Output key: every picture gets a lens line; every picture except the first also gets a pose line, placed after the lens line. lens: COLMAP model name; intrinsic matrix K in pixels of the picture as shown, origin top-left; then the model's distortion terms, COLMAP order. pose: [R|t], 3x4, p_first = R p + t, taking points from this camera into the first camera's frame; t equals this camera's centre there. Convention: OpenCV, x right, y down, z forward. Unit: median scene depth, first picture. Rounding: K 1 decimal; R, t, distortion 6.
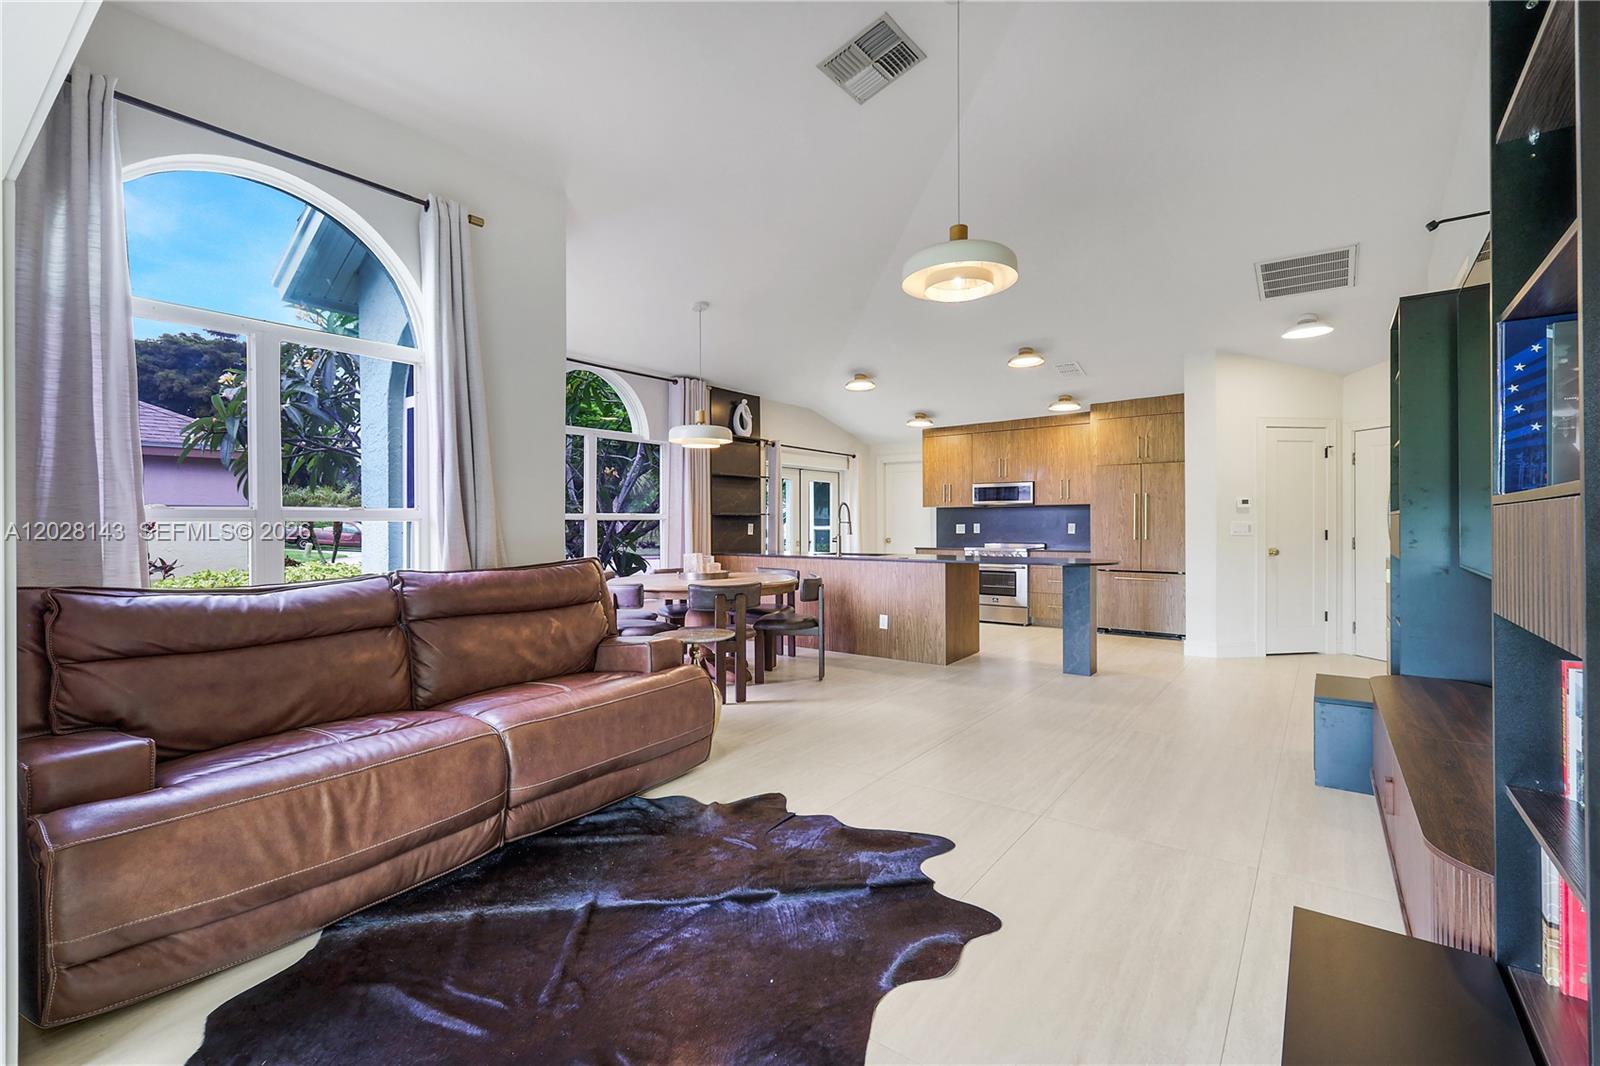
lens RADIAL K [[699.5, 0, 801.9], [0, 699.5, 524.6], [0, 0, 1]] dist [-0.000087, 0.001162]
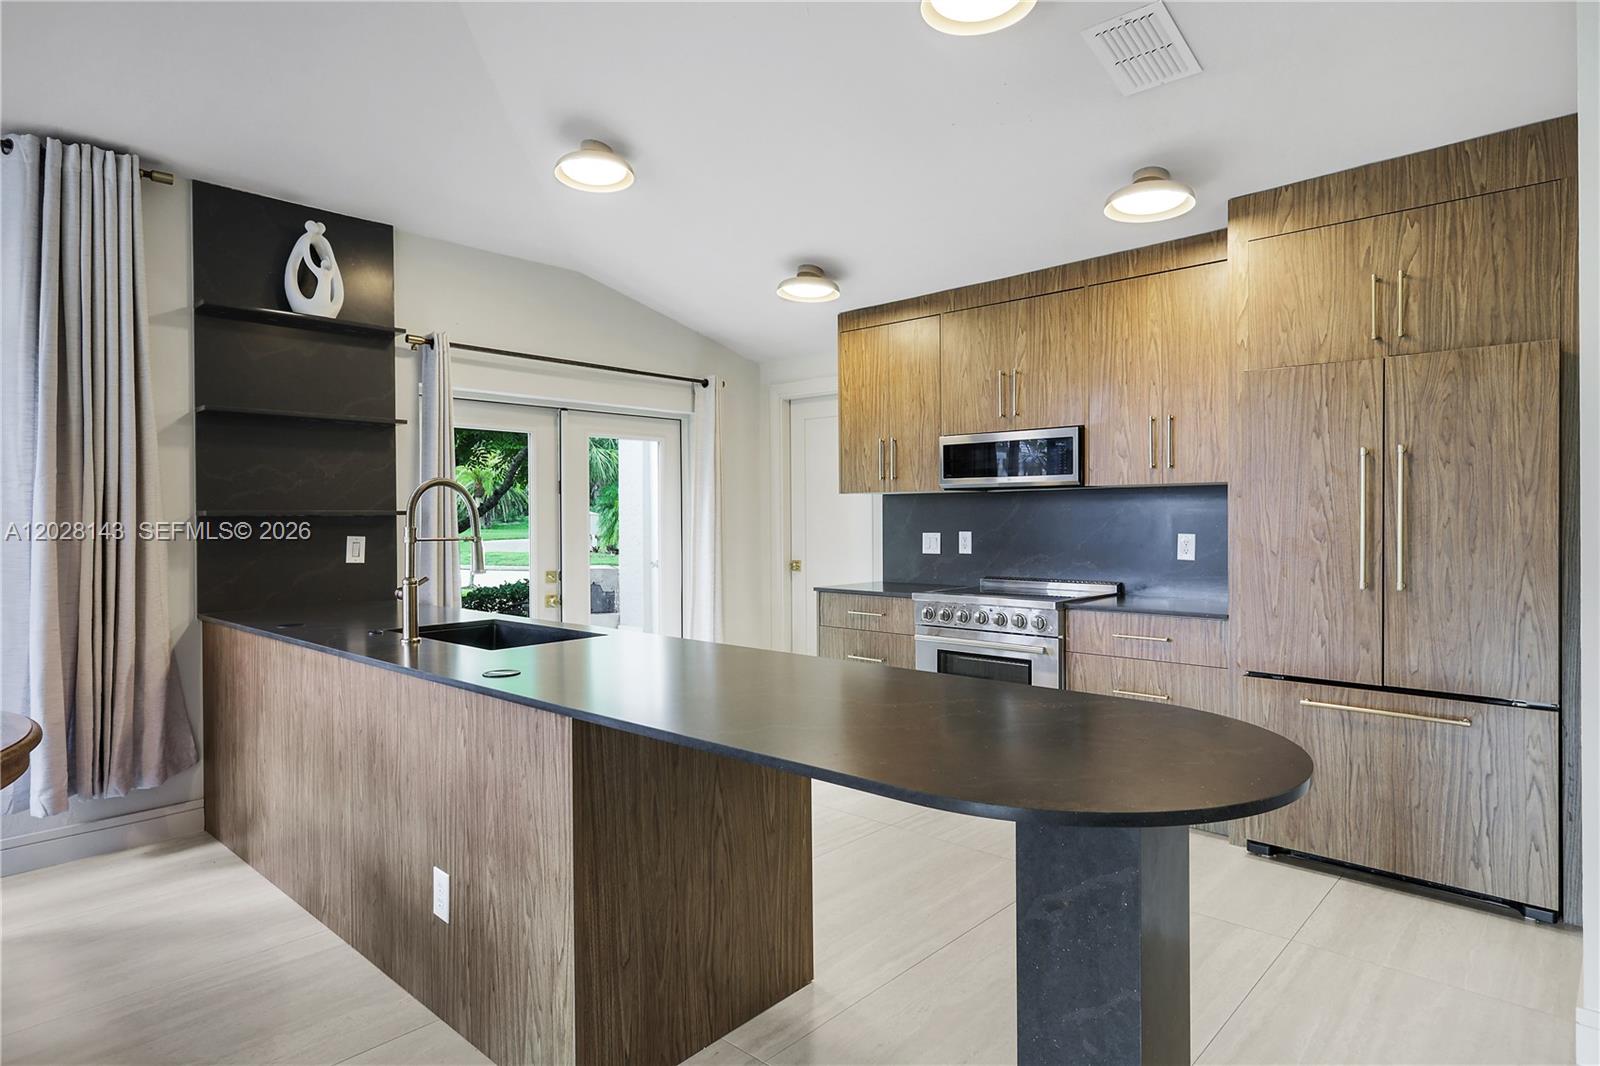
lens RADIAL K [[893.6, 0, 799.5], [0, 893.6, 523.2], [0, 0, 1]] dist [0.000549, -0.000468]
pose [[0.994705, -0.001228, -0.102762, 0.243367], [0.001907, 0.999977, 0.006504, -0.012074], [0.102752, -0.006666, 0.994685, 0.528731]]
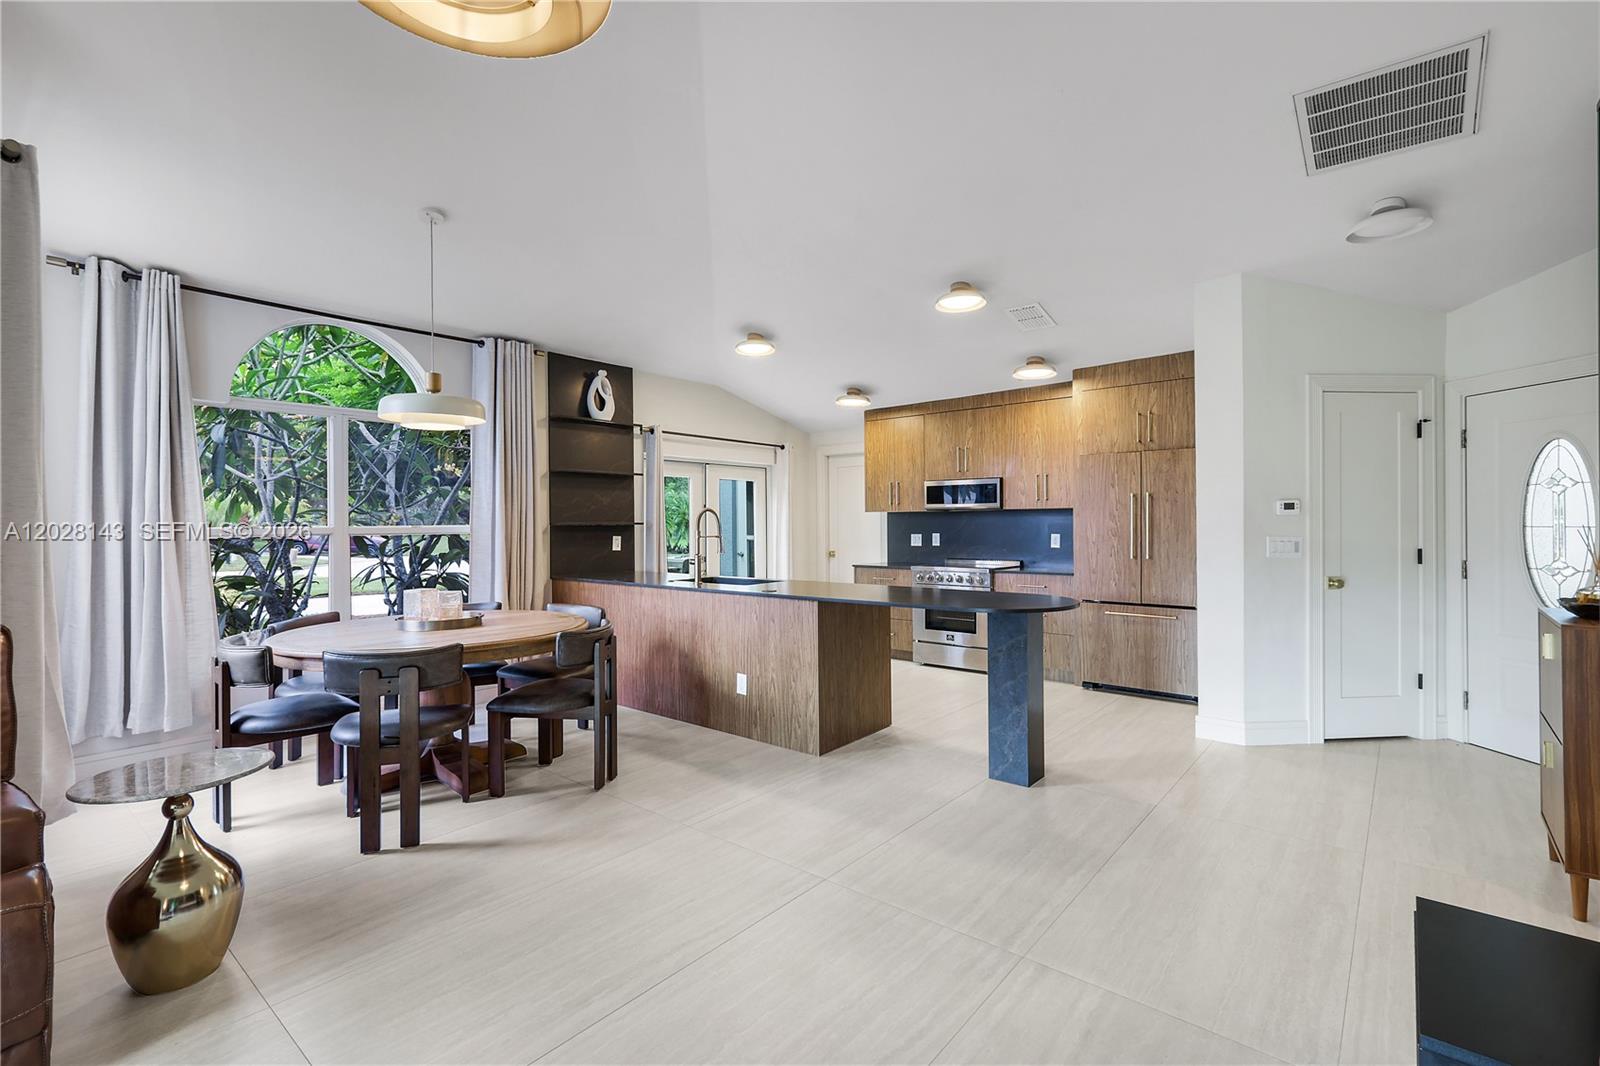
lens RADIAL K [[720.8, 0, 801.0], [0, 720.8, 524.7], [0, 0, 1]] dist [0.001707, 0.000523]
pose [[0.998432, -0.003038, -0.055899, 0.173967], [0.003056, 0.999995, 0.000224, -0.013452], [0.055898, -0.000394, 0.998436, 0.243356]]
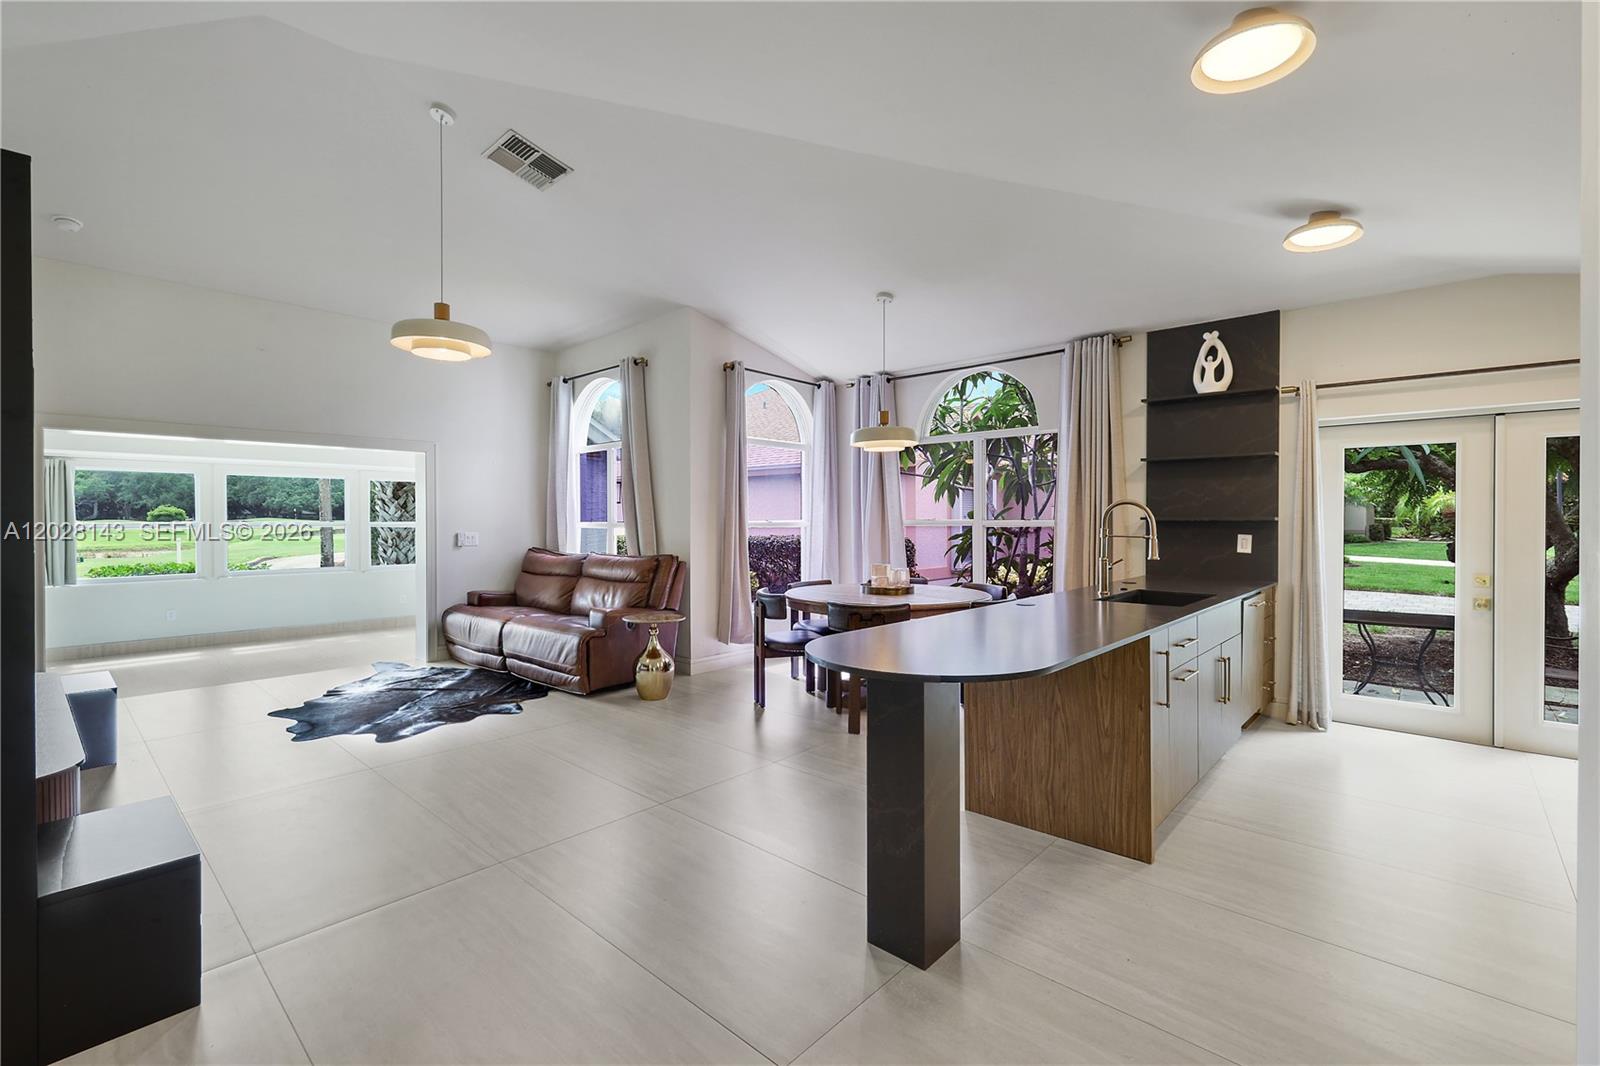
lens RADIAL K [[699.5, 0, 800.1], [0, 699.5, 522.1], [0, 0, 1]] dist [-0.000087, 0.001162]
pose [[-0.097904, 0.010269, -0.995143, 0.570937], [-0.000023, 0.999947, 0.010320, -0.018364], [0.995196, 0.001034, -0.097899, 0.706446]]
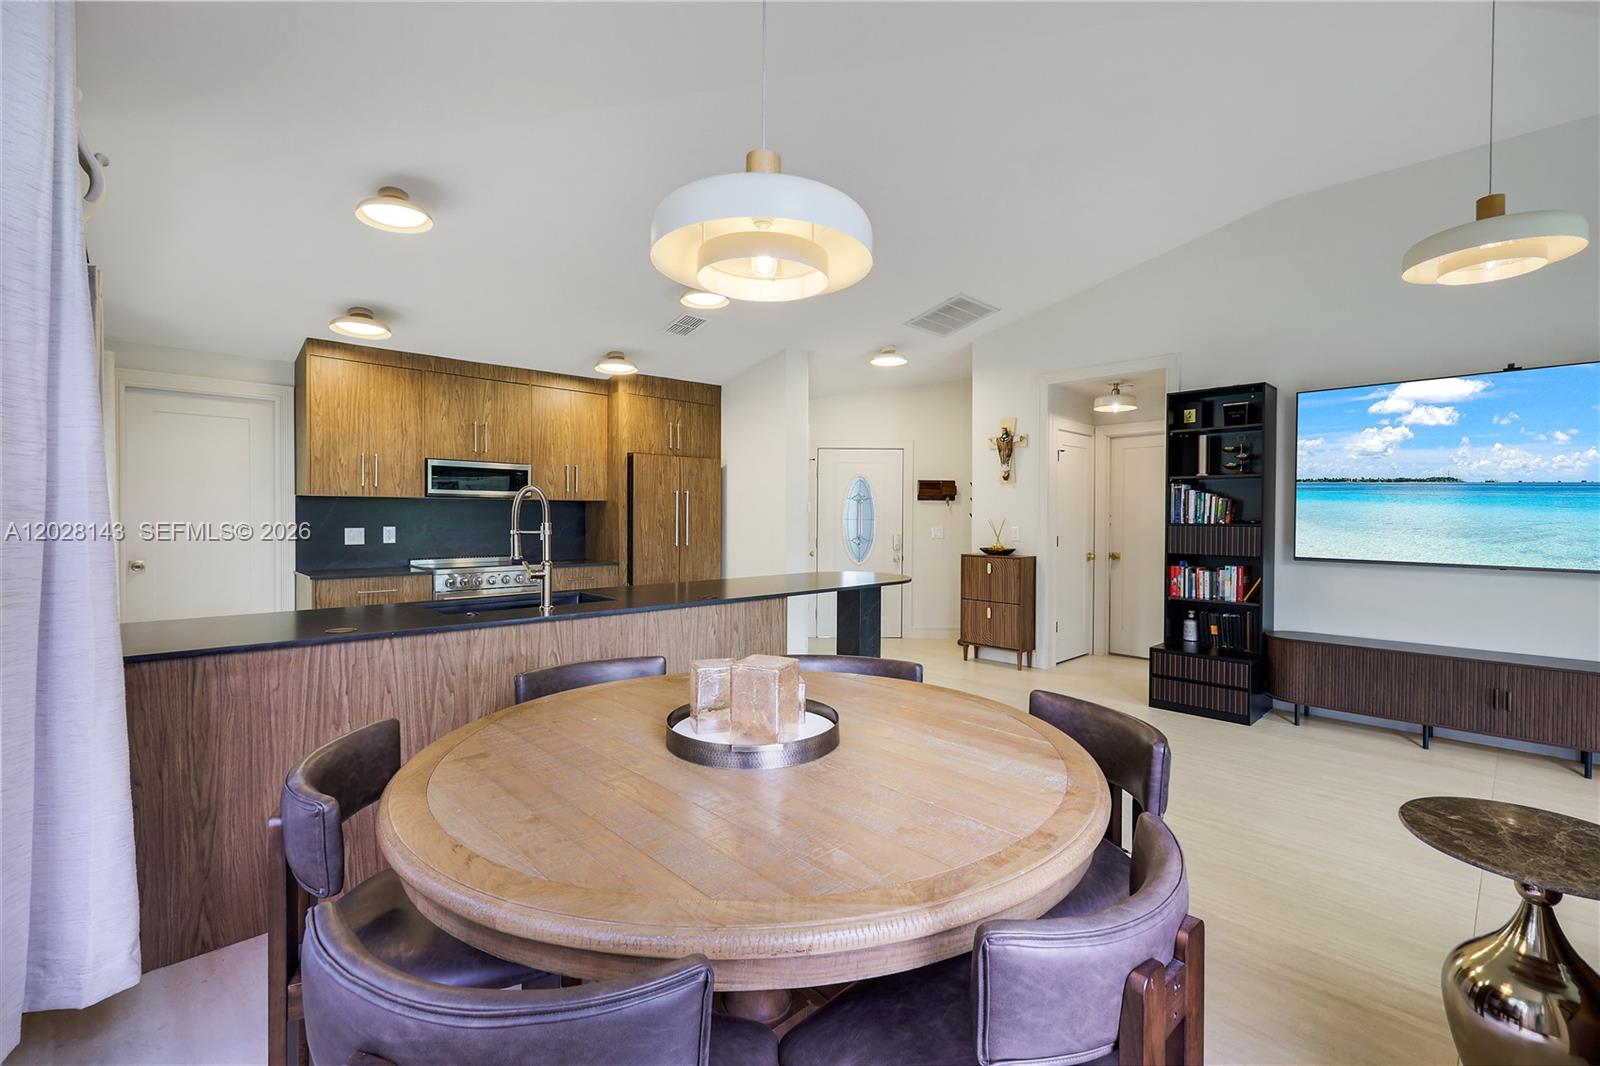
lens RADIAL K [[699.5, 0, 814.0], [0, 699.5, 525.5], [0, 0, 1]] dist [-0.000087, 0.001162]
pose [[0.146443, -0.008372, 0.989184, -0.315967], [-0.005167, 0.999944, 0.009228, -0.011139], [-0.989206, -0.006463, 0.146392, 0.676017]]
